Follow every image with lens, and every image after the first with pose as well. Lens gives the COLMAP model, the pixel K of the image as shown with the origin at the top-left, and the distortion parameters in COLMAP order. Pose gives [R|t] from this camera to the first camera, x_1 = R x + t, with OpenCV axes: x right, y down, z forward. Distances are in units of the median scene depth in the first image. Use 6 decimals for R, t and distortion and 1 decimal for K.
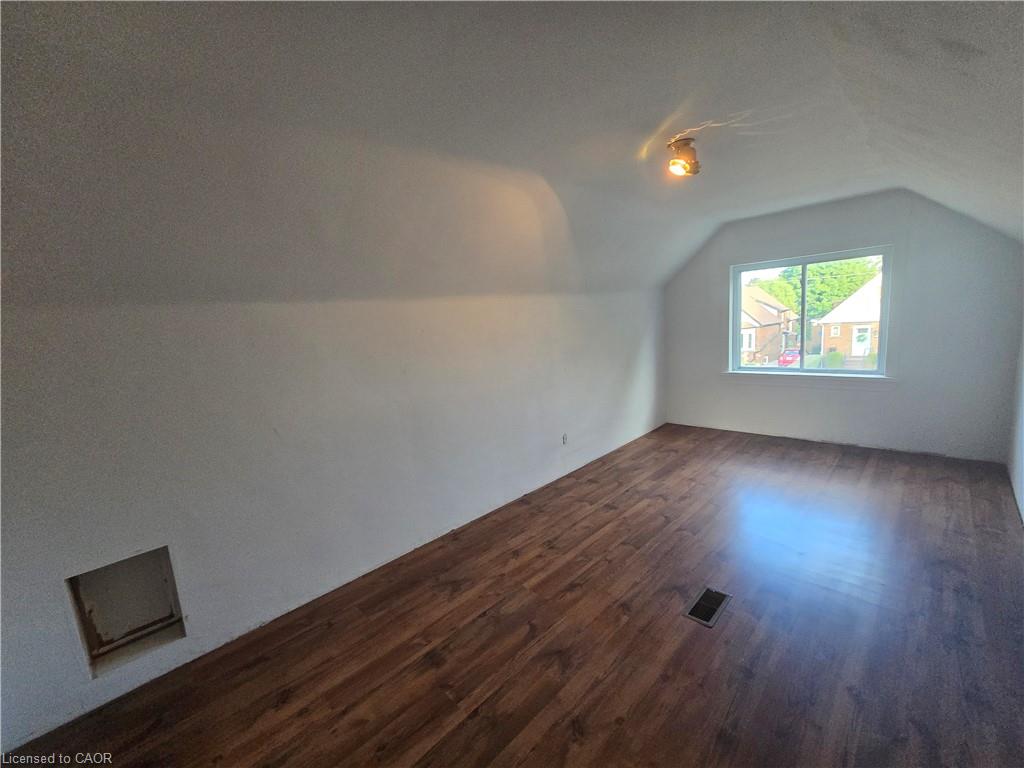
lens RADIAL K [[422.4, 0, 512.0], [0, 422.4, 384.0], [0, 0, 1]] dist [0.001269, 0.000009]
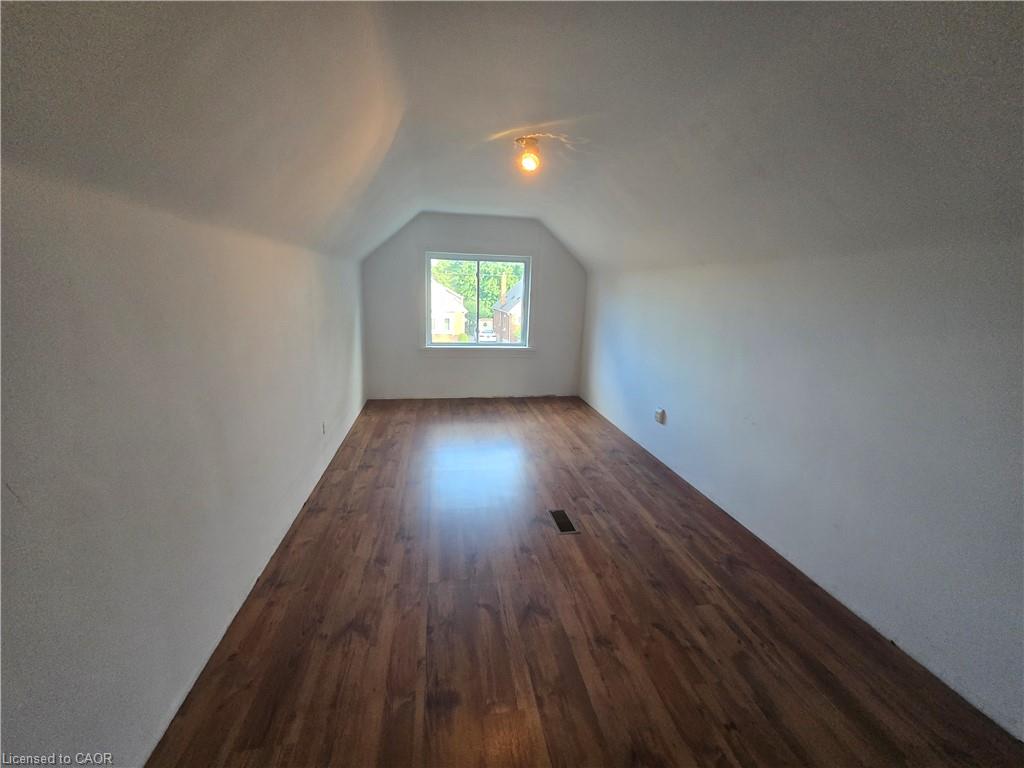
lens RADIAL K [[418.1, 0, 509.7], [0, 418.1, 383.5], [0, 0, 1]] dist [-0.000253, 0.000098]
pose [[0.567815, -0.086121, 0.818639, -0.426747], [0.053344, 0.996271, 0.067808, 0.006735], [-0.821426, 0.005167, 0.570292, 0.270956]]
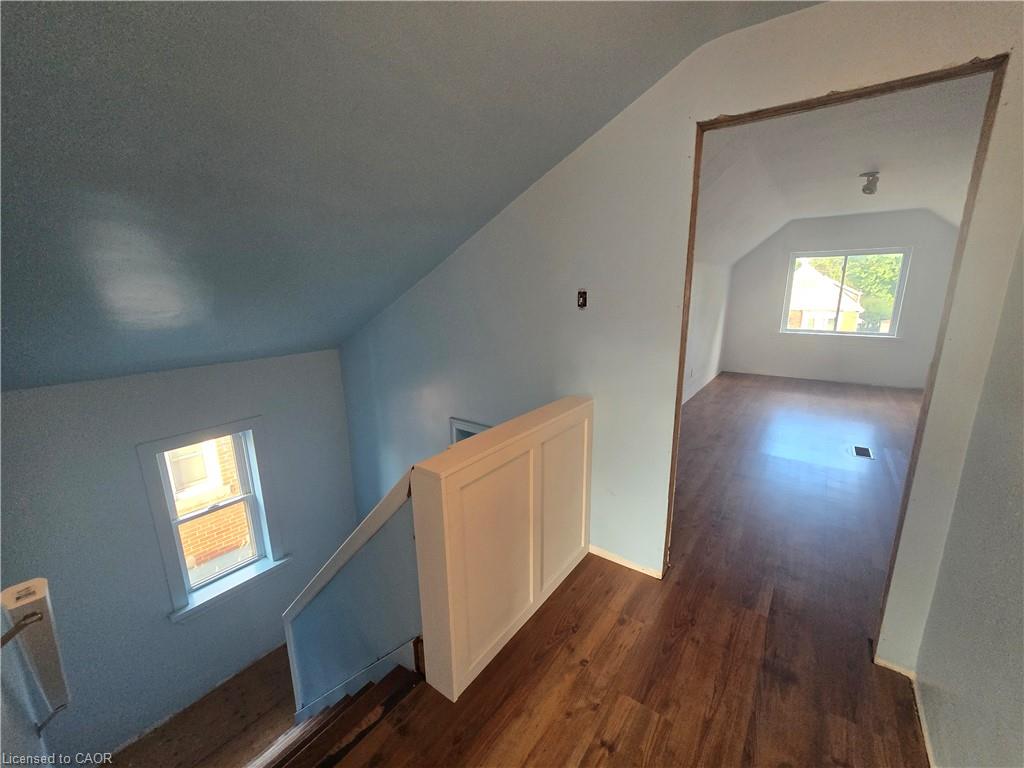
lens RADIAL K [[418.1, 0, 509.7], [0, 418.1, 383.5], [0, 0, 1]] dist [-0.000253, 0.000098]
pose [[0.986089, 0.026867, 0.164034, -0.835114], [-0.036917, 0.997603, 0.058531, 0.133695], [-0.162068, -0.063772, 0.984717, -0.283215]]
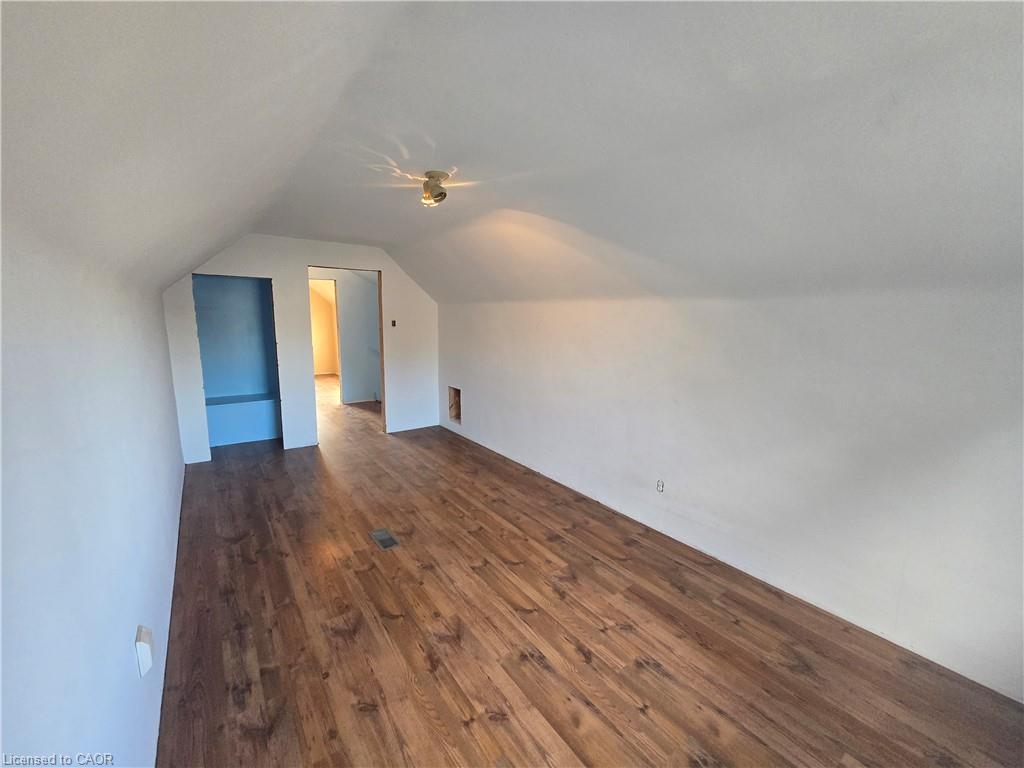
lens RADIAL K [[414.1, 0, 511.6], [0, 414.1, 386.6], [0, 0, 1]] dist [0.001095, 0.000098]
pose [[-0.141882, 0.241958, -0.959857, 1.059594], [-0.161321, 0.951051, 0.263584, -0.248652], [0.976650, 0.192243, -0.095904, 0.964248]]
